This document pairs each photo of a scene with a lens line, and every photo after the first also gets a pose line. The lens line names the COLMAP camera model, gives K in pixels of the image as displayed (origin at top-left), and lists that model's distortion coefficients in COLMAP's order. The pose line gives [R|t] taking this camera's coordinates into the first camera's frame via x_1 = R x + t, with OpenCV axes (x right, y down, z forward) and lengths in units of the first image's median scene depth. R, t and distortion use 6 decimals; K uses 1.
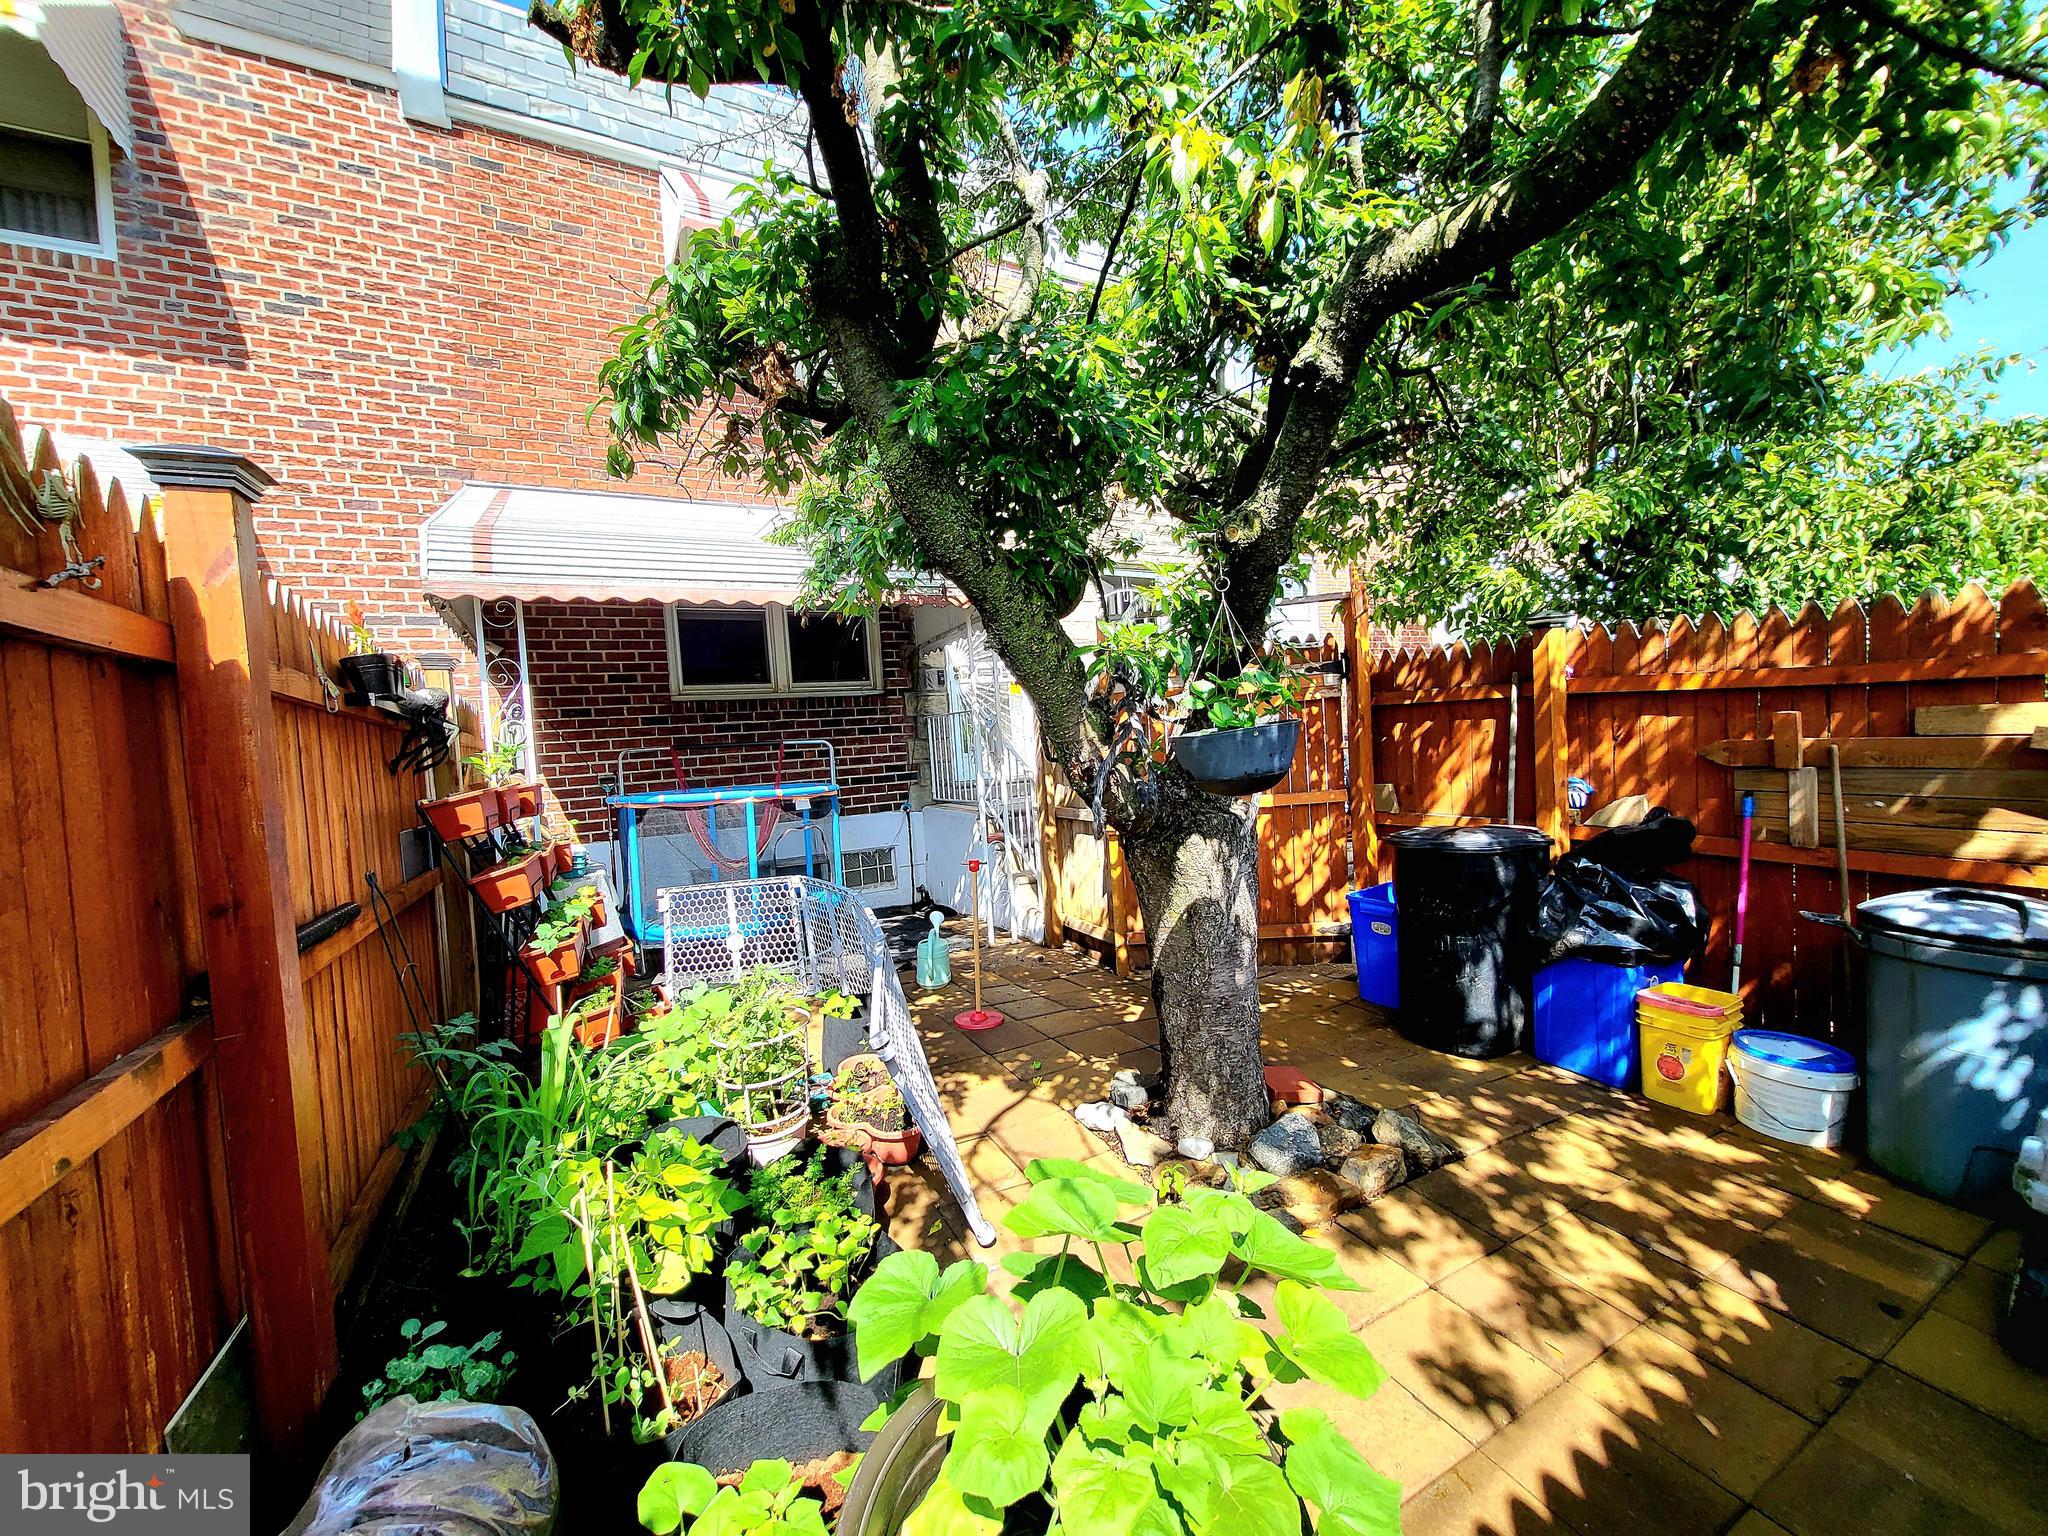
lens RADIAL K [[803.3, 0, 1026.6], [0, 803.3, 765.6], [0, 0, 1]] dist [0.002334, -0.001876]
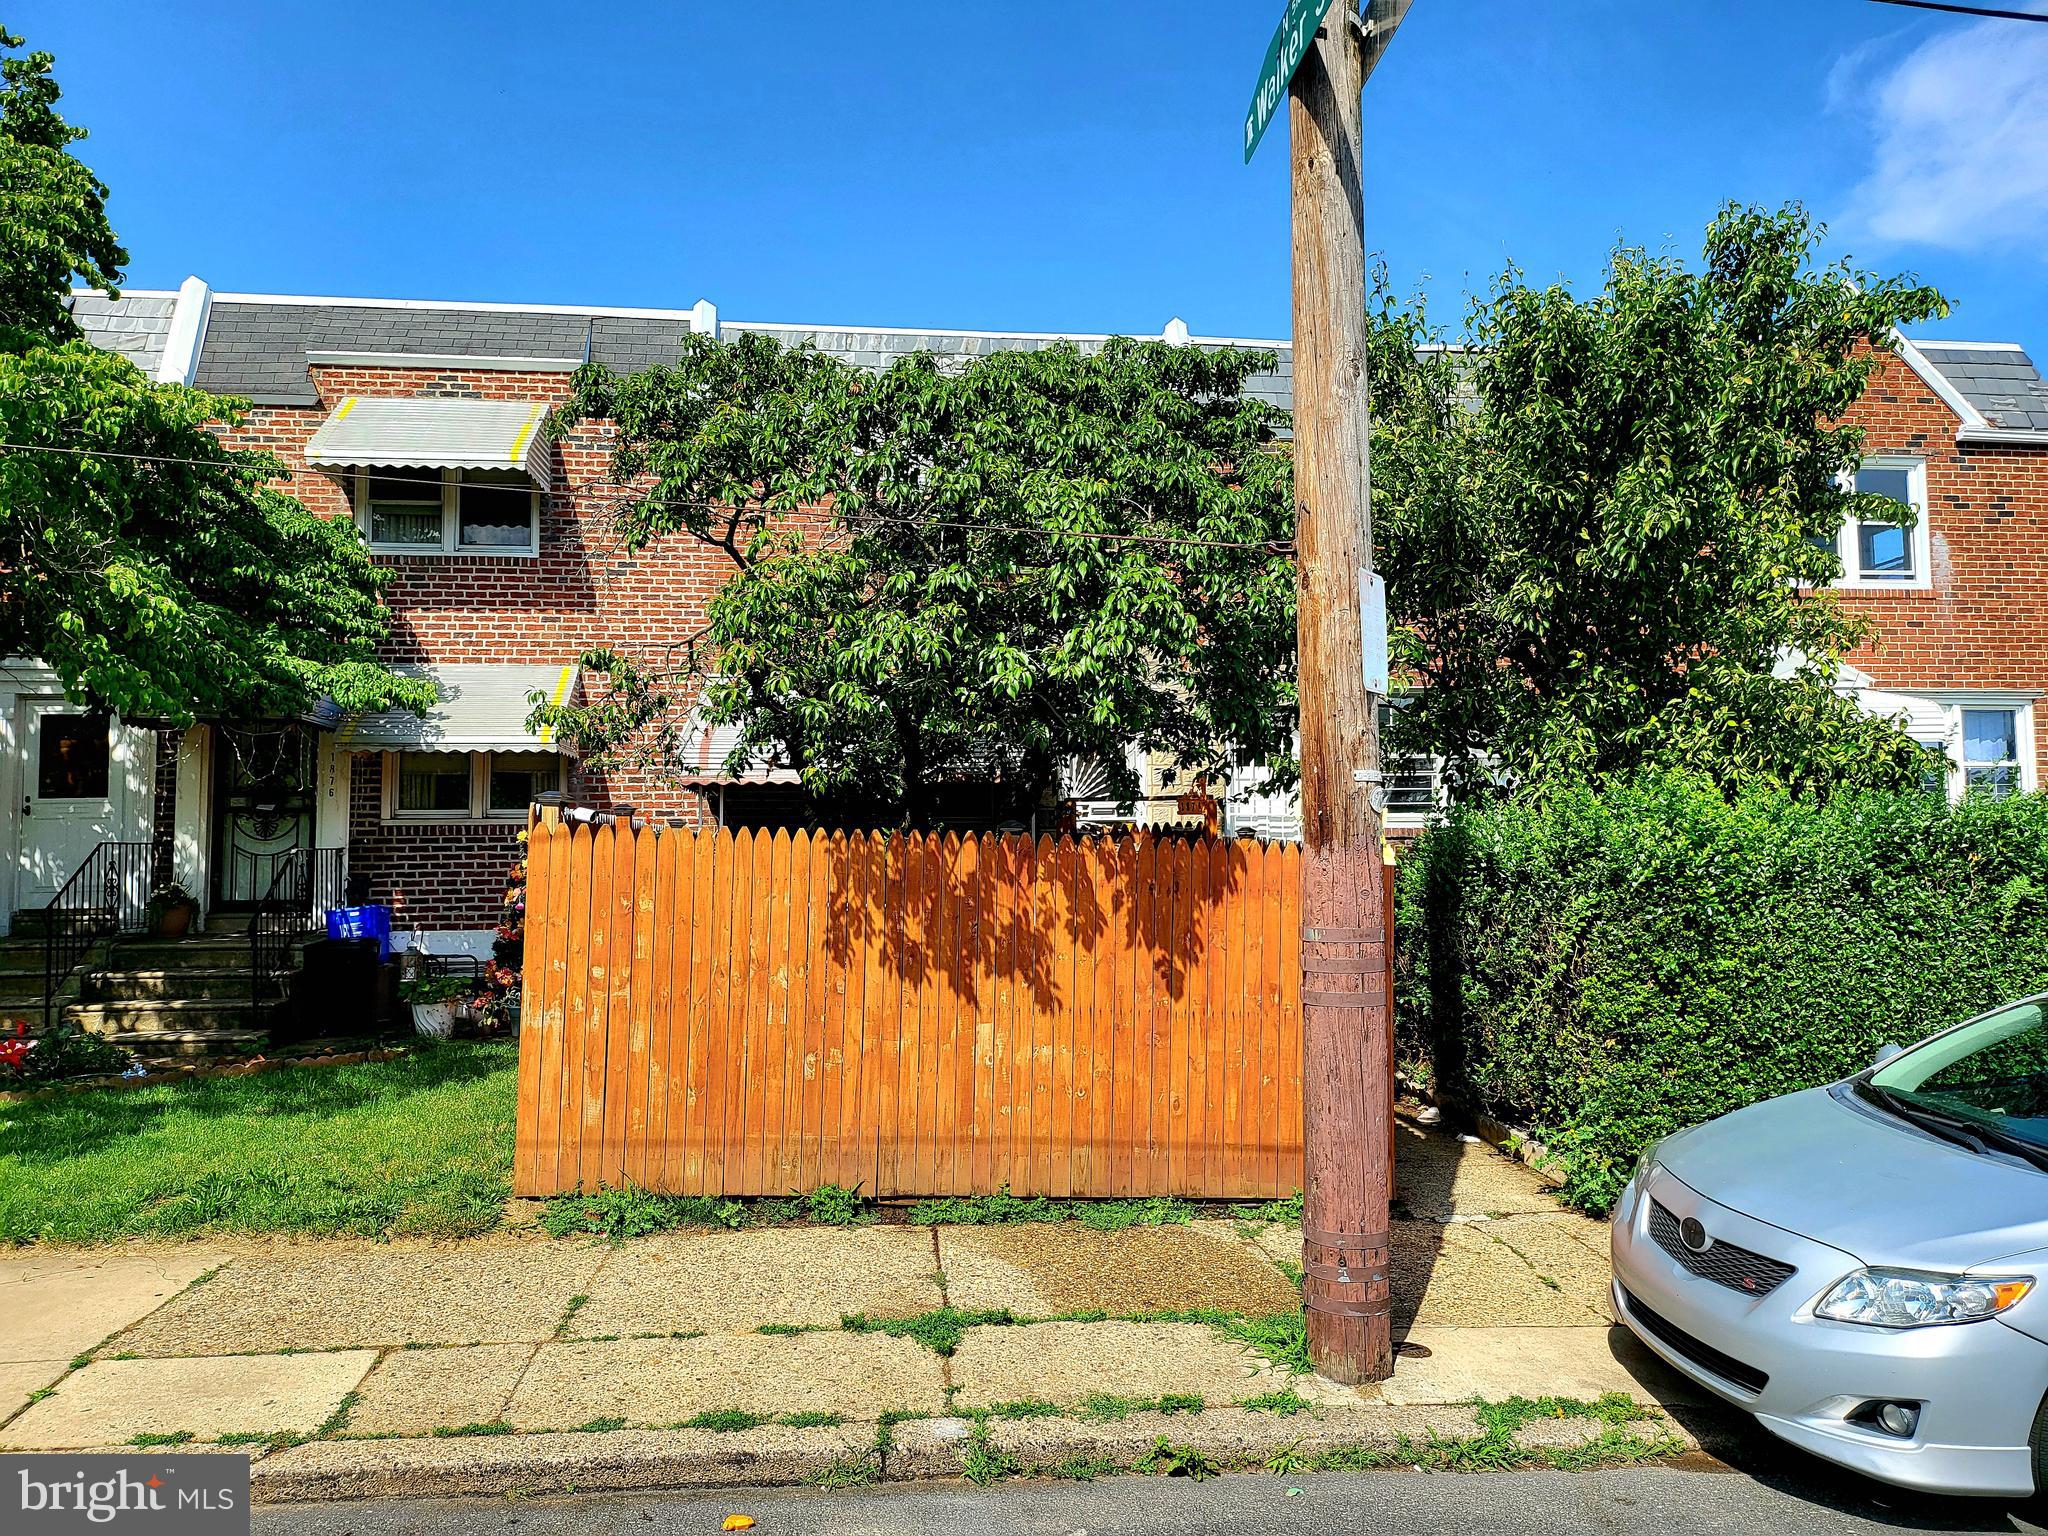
lens RADIAL K [[1443.6, 0, 1024.0], [0, 1443.6, 768.0], [0, 0, 1]] dist [0.066899, -0.071629]
pose [[0.917051, 0.034278, -0.397294, 0.952612], [-0.065523, 0.995710, -0.065337, -0.058990], [0.393350, 0.085949, 0.915362, -1.261647]]
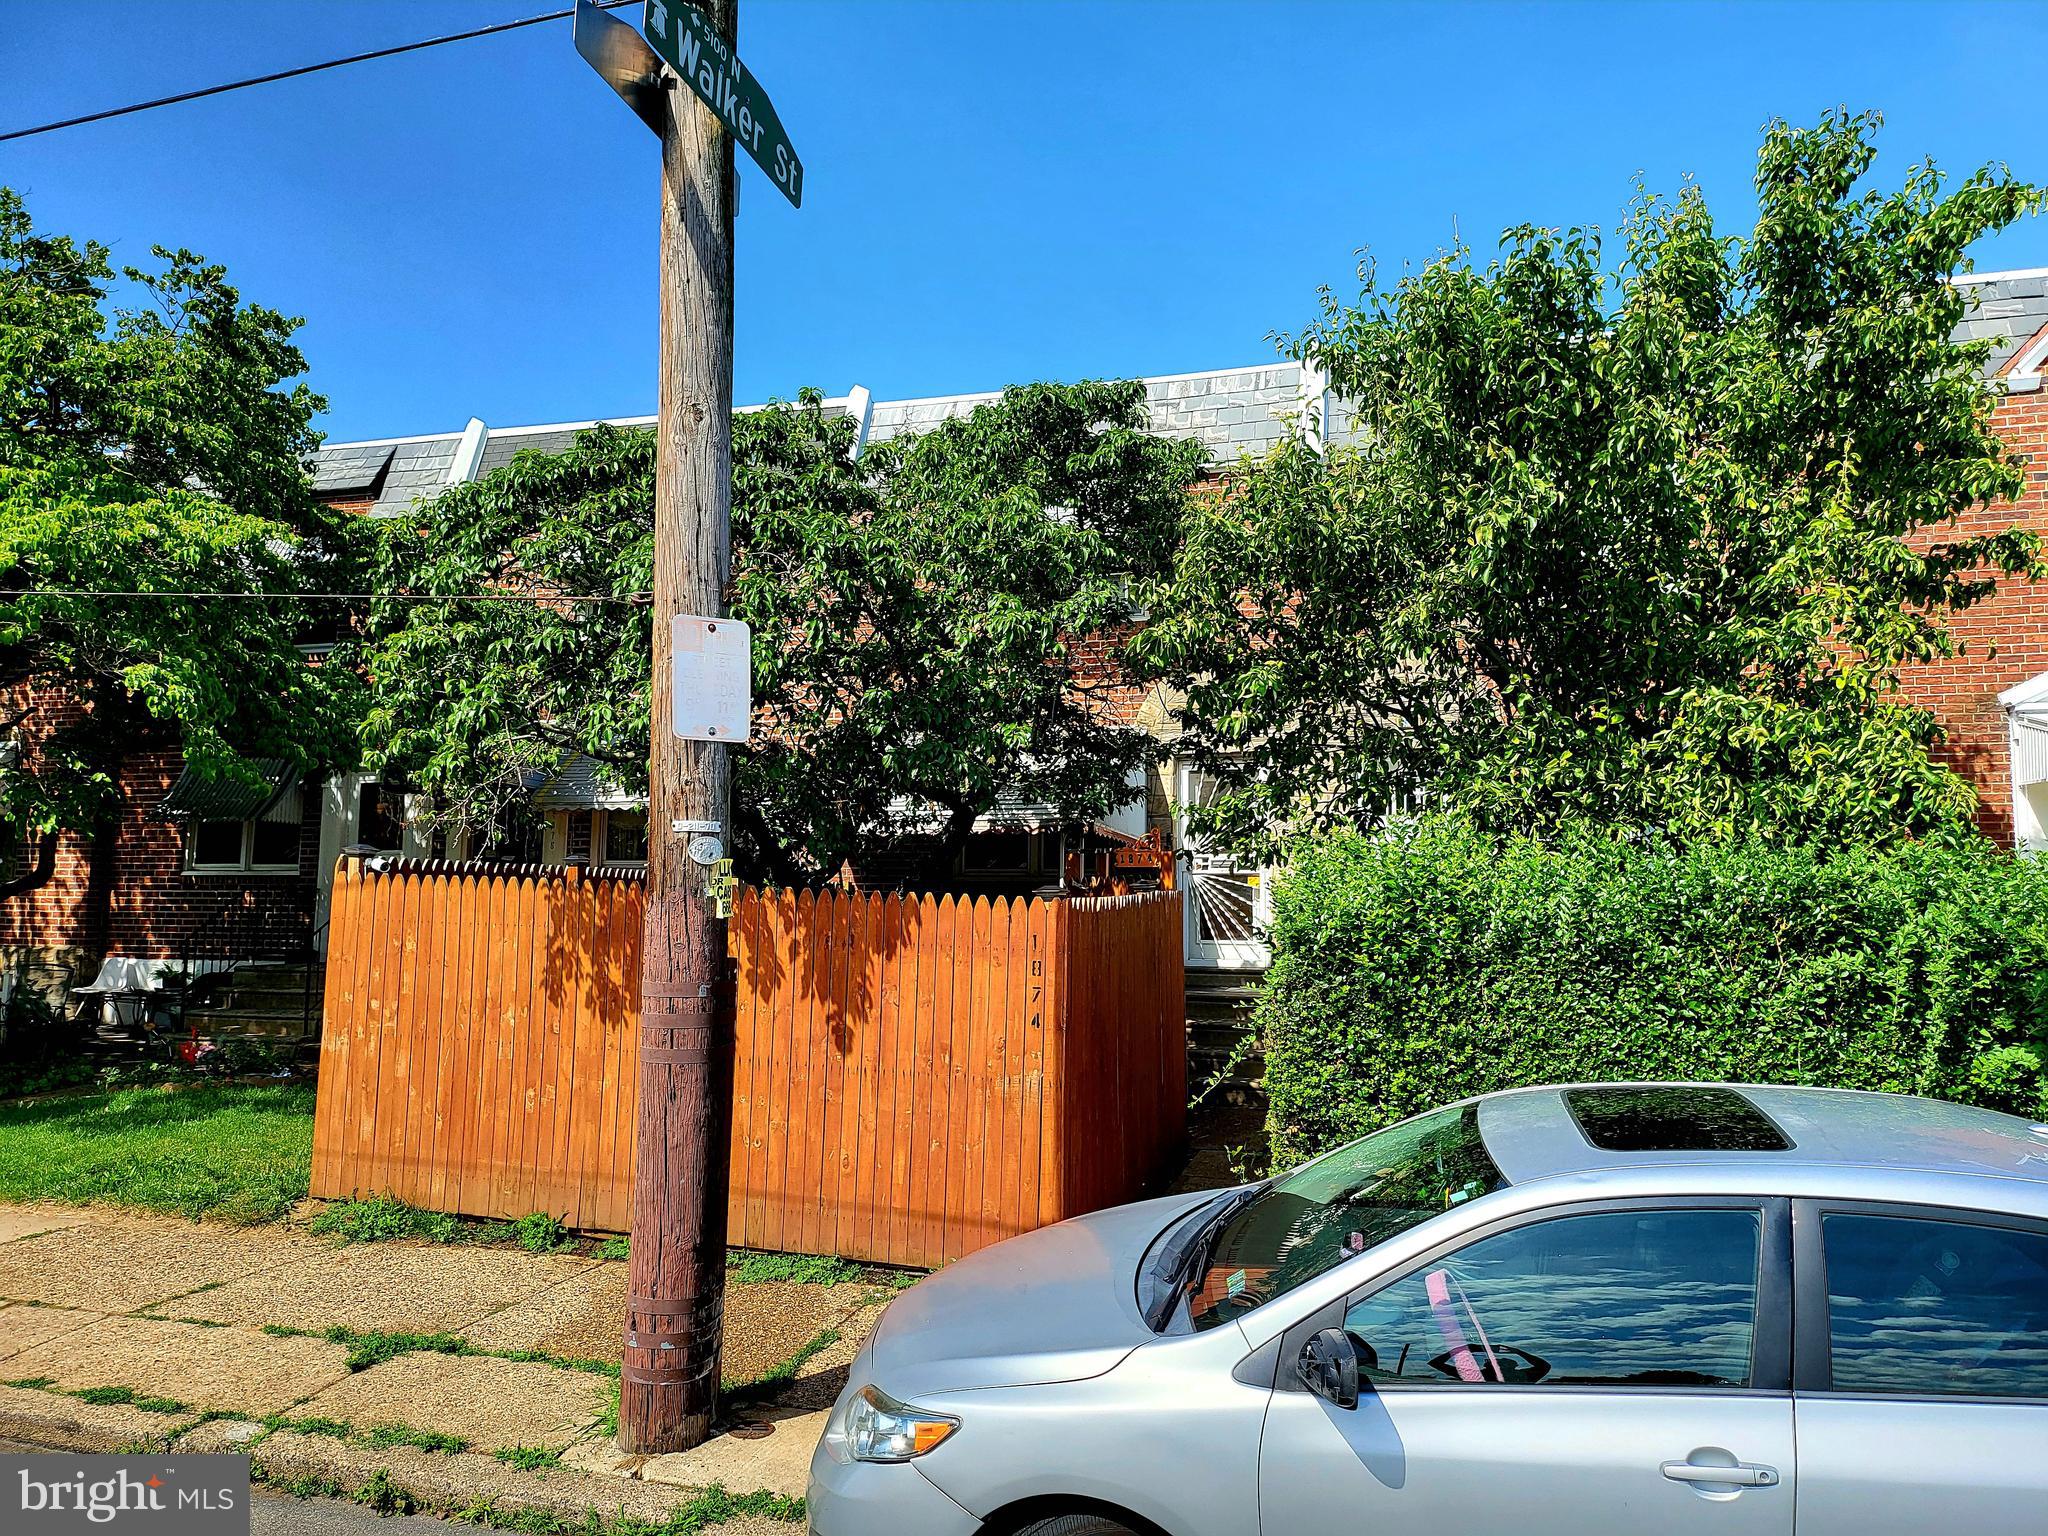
lens RADIAL K [[1443.4, 0, 1023.8], [0, 1443.4, 781.0], [0, 0, 1]] dist [0.063419, -0.066957]
pose [[0.698587, 0.007466, -0.715486, 1.673610], [-0.077220, 0.994892, -0.065015, -0.122592], [0.711346, 0.100669, 0.695595, -0.741328]]
